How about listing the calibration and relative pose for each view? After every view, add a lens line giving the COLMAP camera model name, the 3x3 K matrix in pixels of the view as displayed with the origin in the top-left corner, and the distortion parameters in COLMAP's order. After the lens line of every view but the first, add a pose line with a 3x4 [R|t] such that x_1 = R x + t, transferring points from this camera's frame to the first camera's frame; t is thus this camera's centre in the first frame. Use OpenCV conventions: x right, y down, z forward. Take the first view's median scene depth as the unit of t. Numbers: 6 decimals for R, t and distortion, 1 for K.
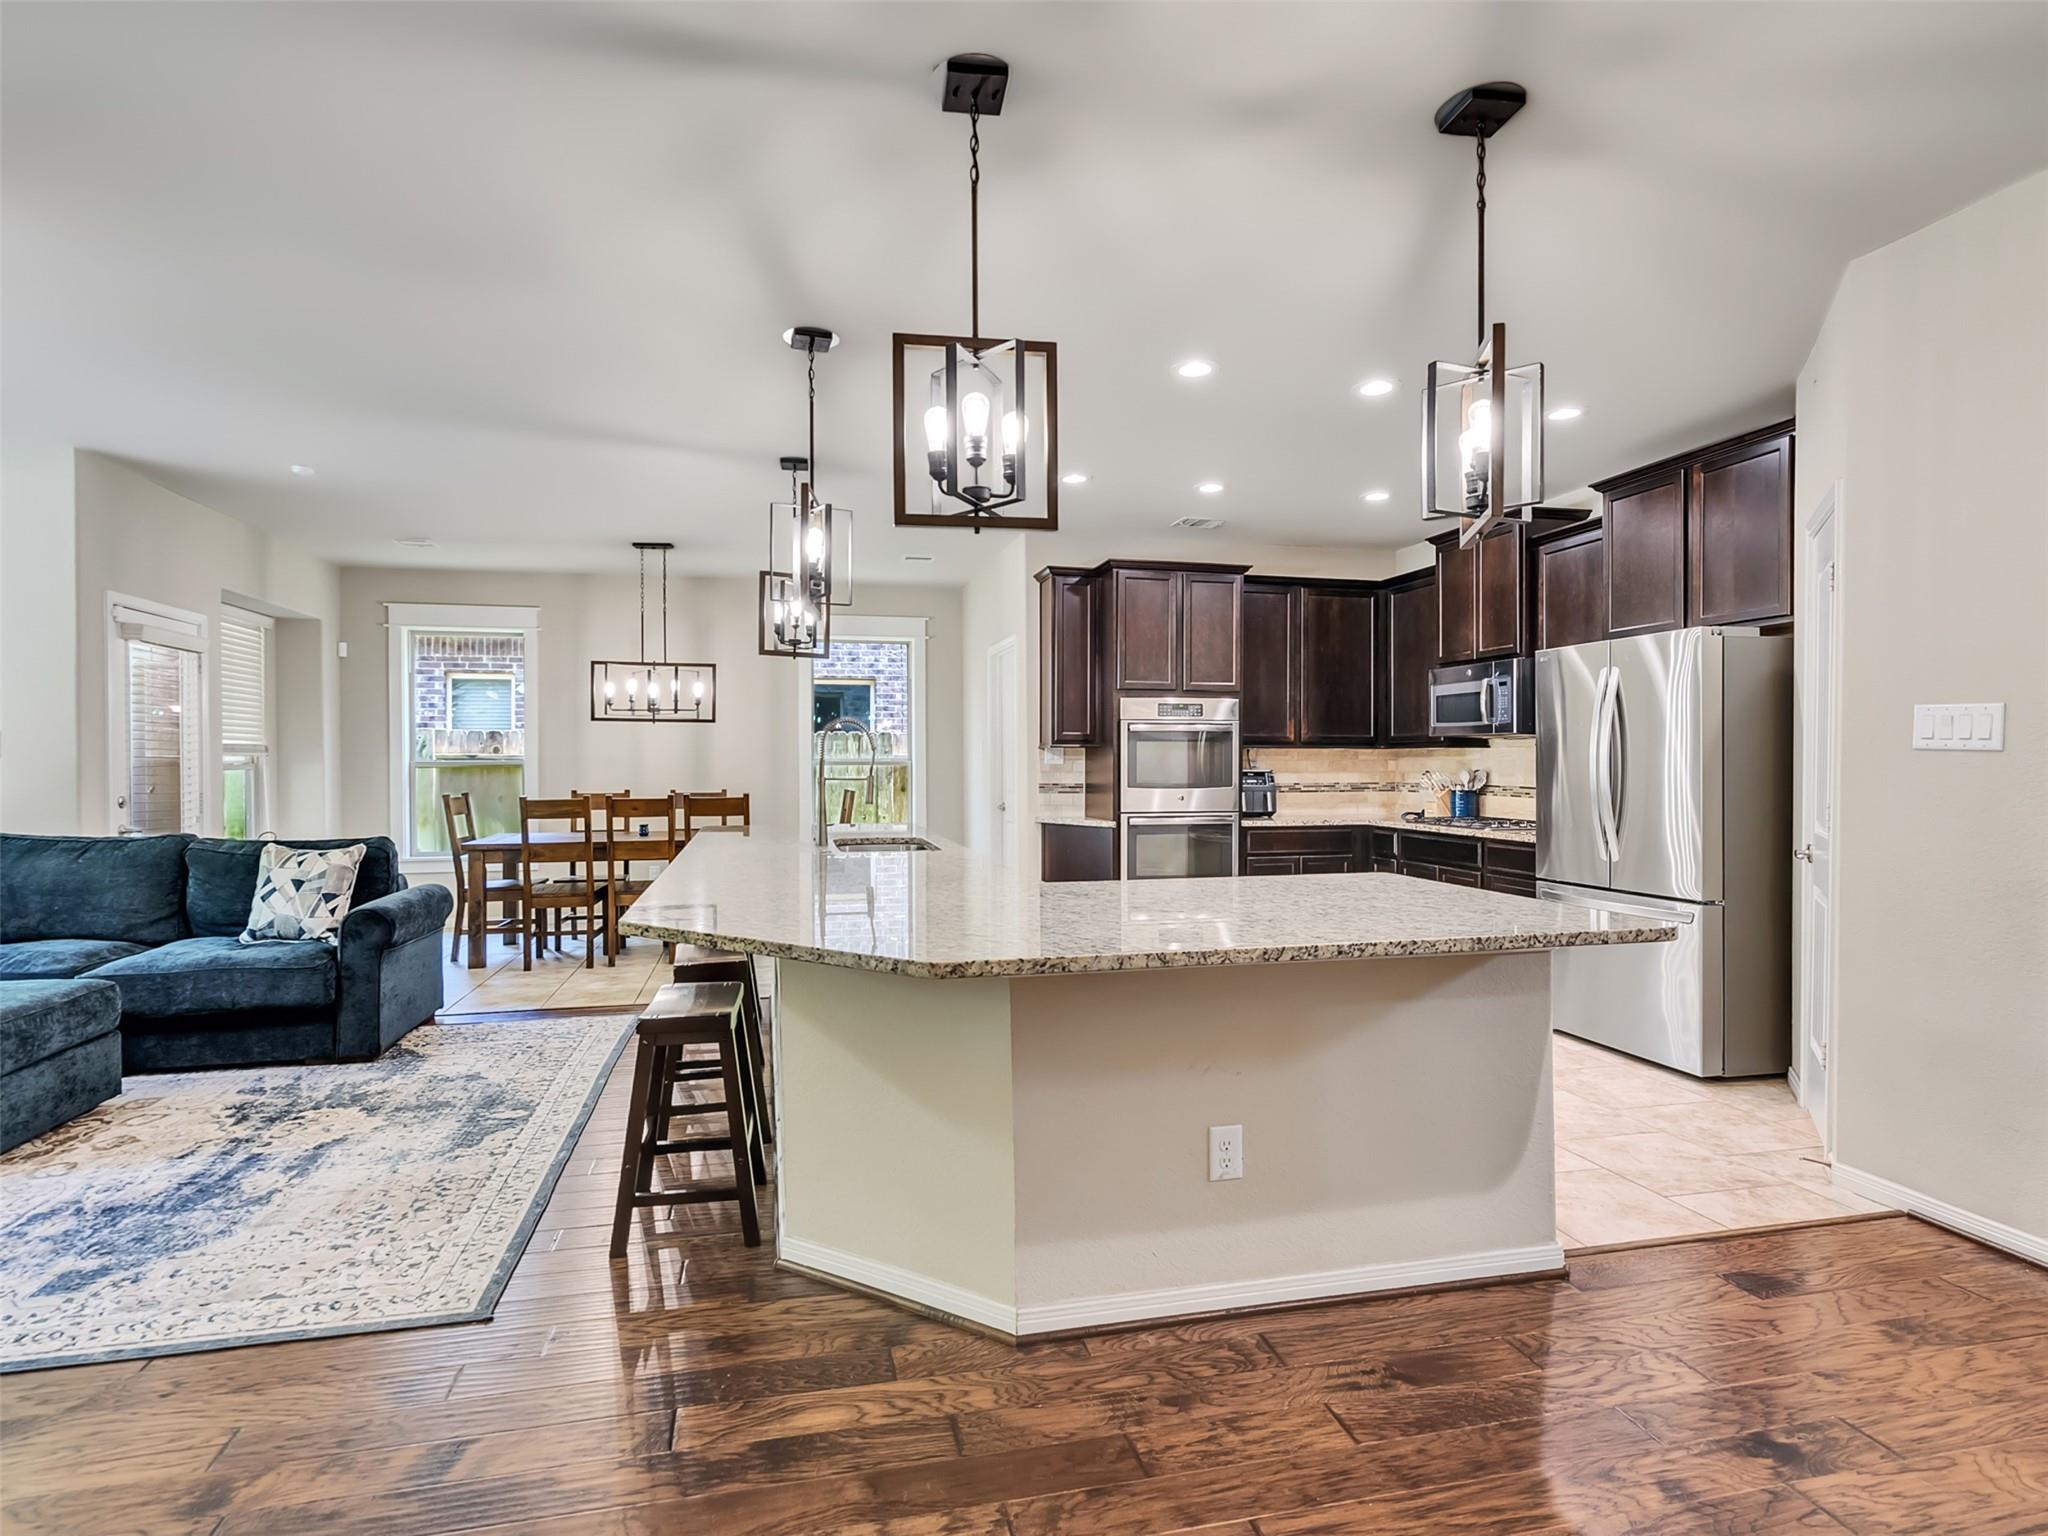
lens RADIAL K [[1043.8, 0, 1002.6], [0, 1043.8, 768.4], [0, 0, 1]] dist [-0.005716, 0.003539]
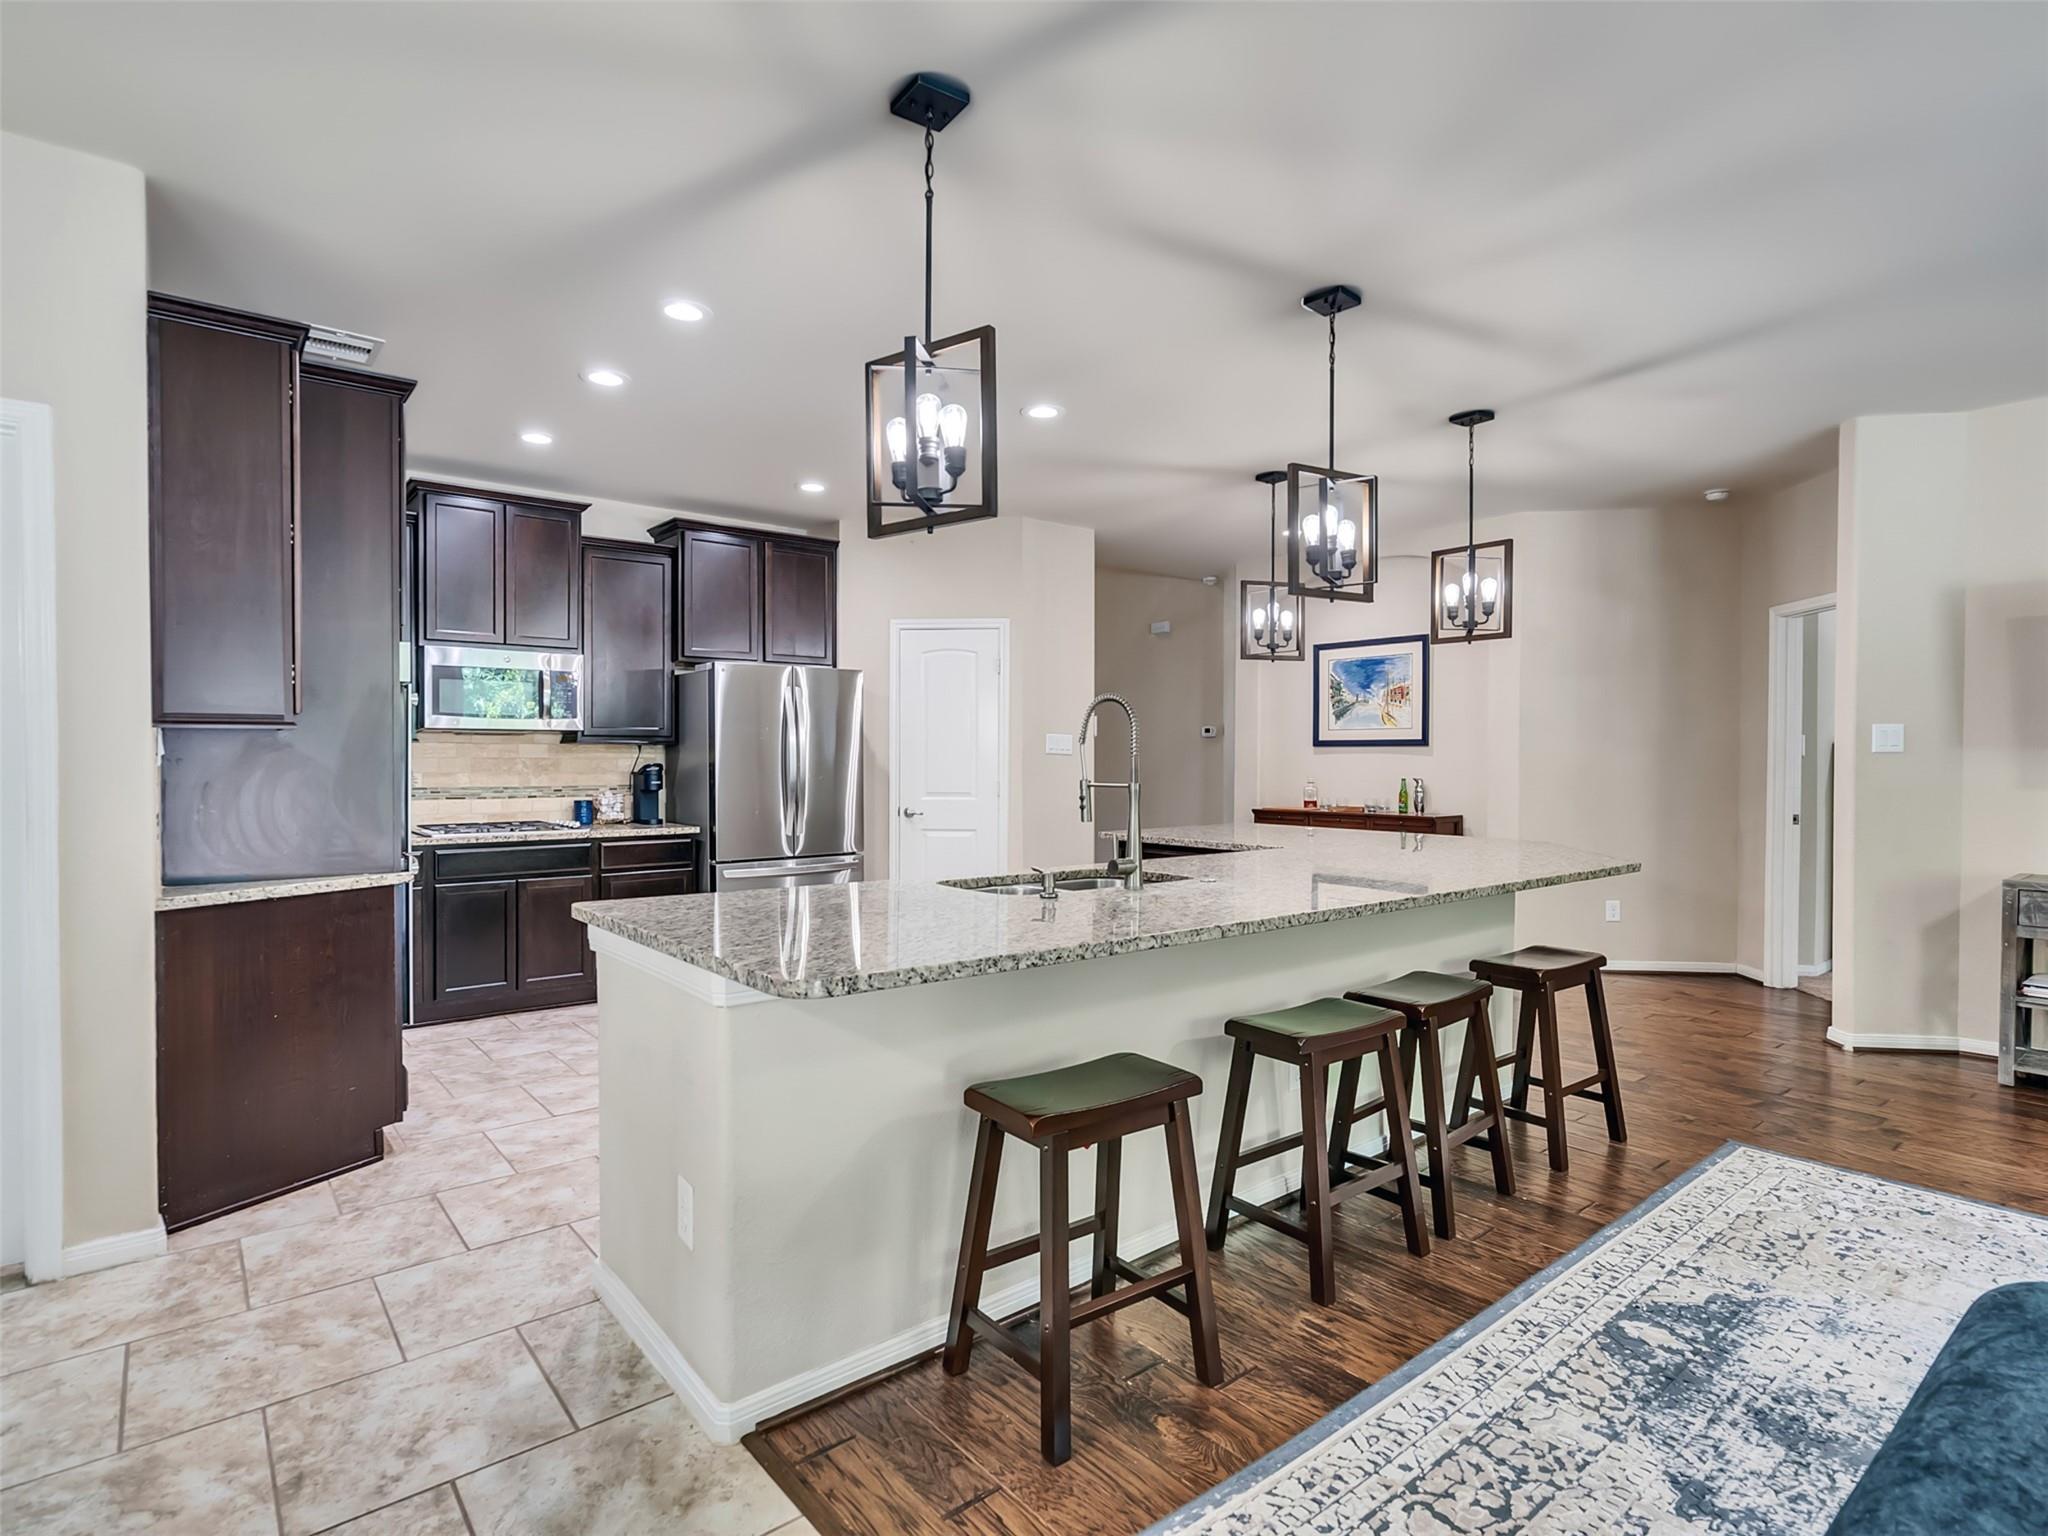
lens RADIAL K [[1043.8, 0, 1006.6], [0, 1043.8, 761.7], [0, 0, 1]] dist [-0.005716, 0.003539]
pose [[-0.439528, -0.002540, 0.898225, -0.498079], [0.006832, 0.999958, 0.006171, -0.006854], [-0.898203, 0.008849, -0.439492, 0.935236]]
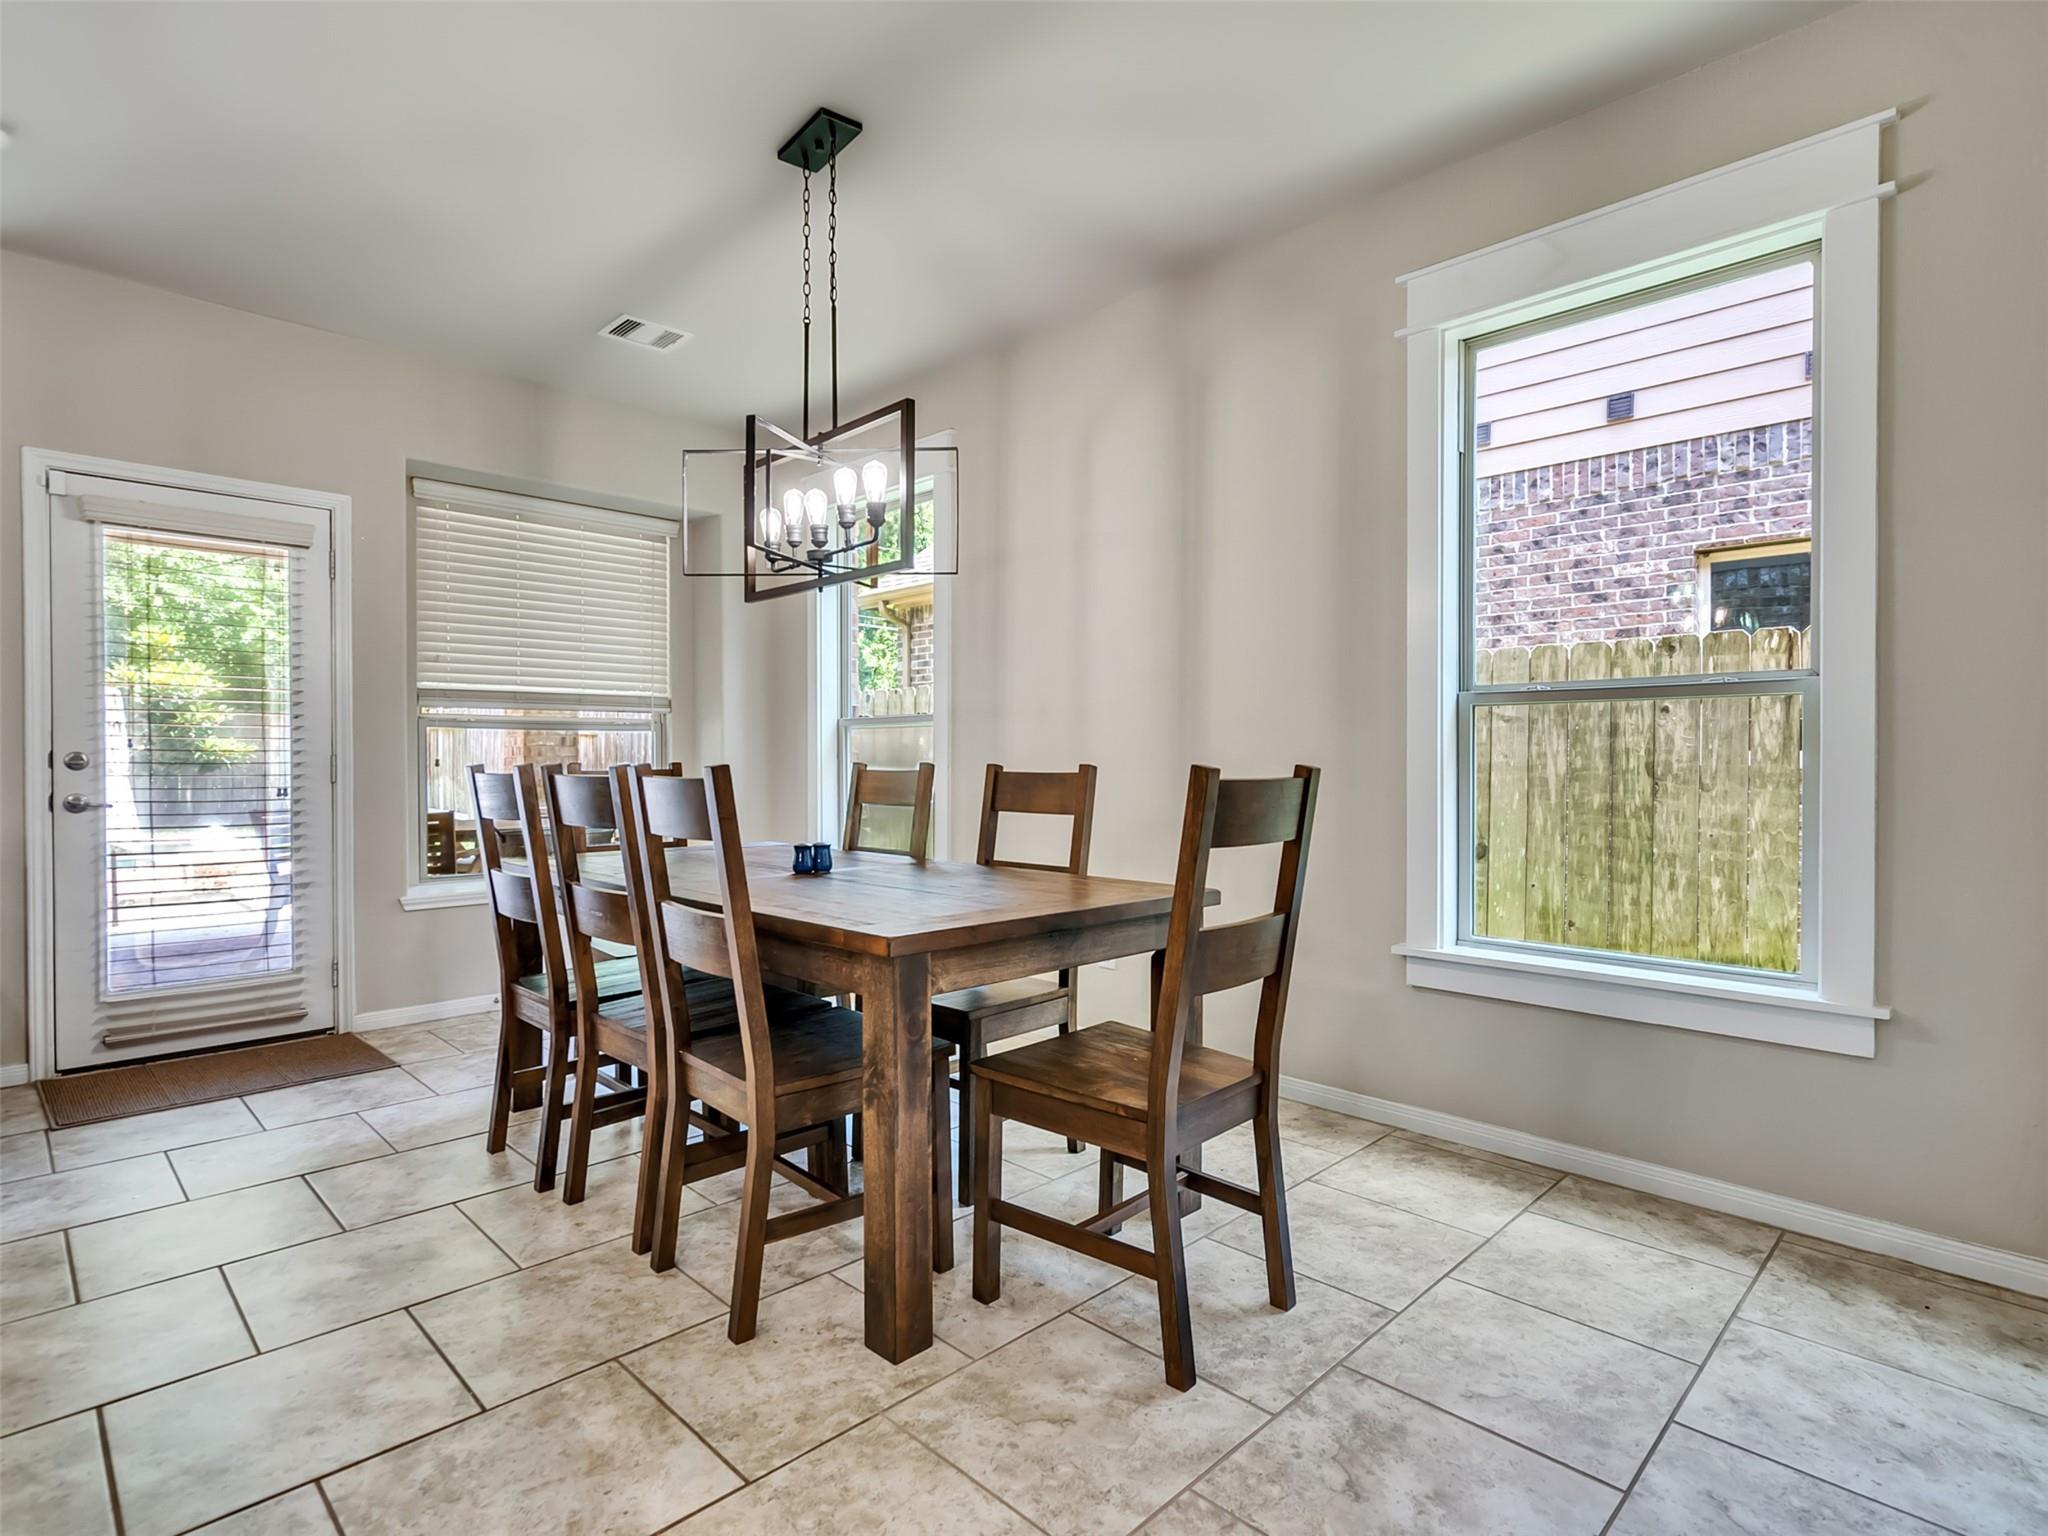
lens RADIAL K [[1043.8, 0, 1006.0], [0, 1043.8, 764.1], [0, 0, 1]] dist [-0.005716, 0.003539]
pose [[0.527929, 0.006946, -0.849260, 0.042723], [-0.006797, 0.999969, 0.003953, 0.022597], [0.849261, 0.003685, 0.527960, 0.941551]]
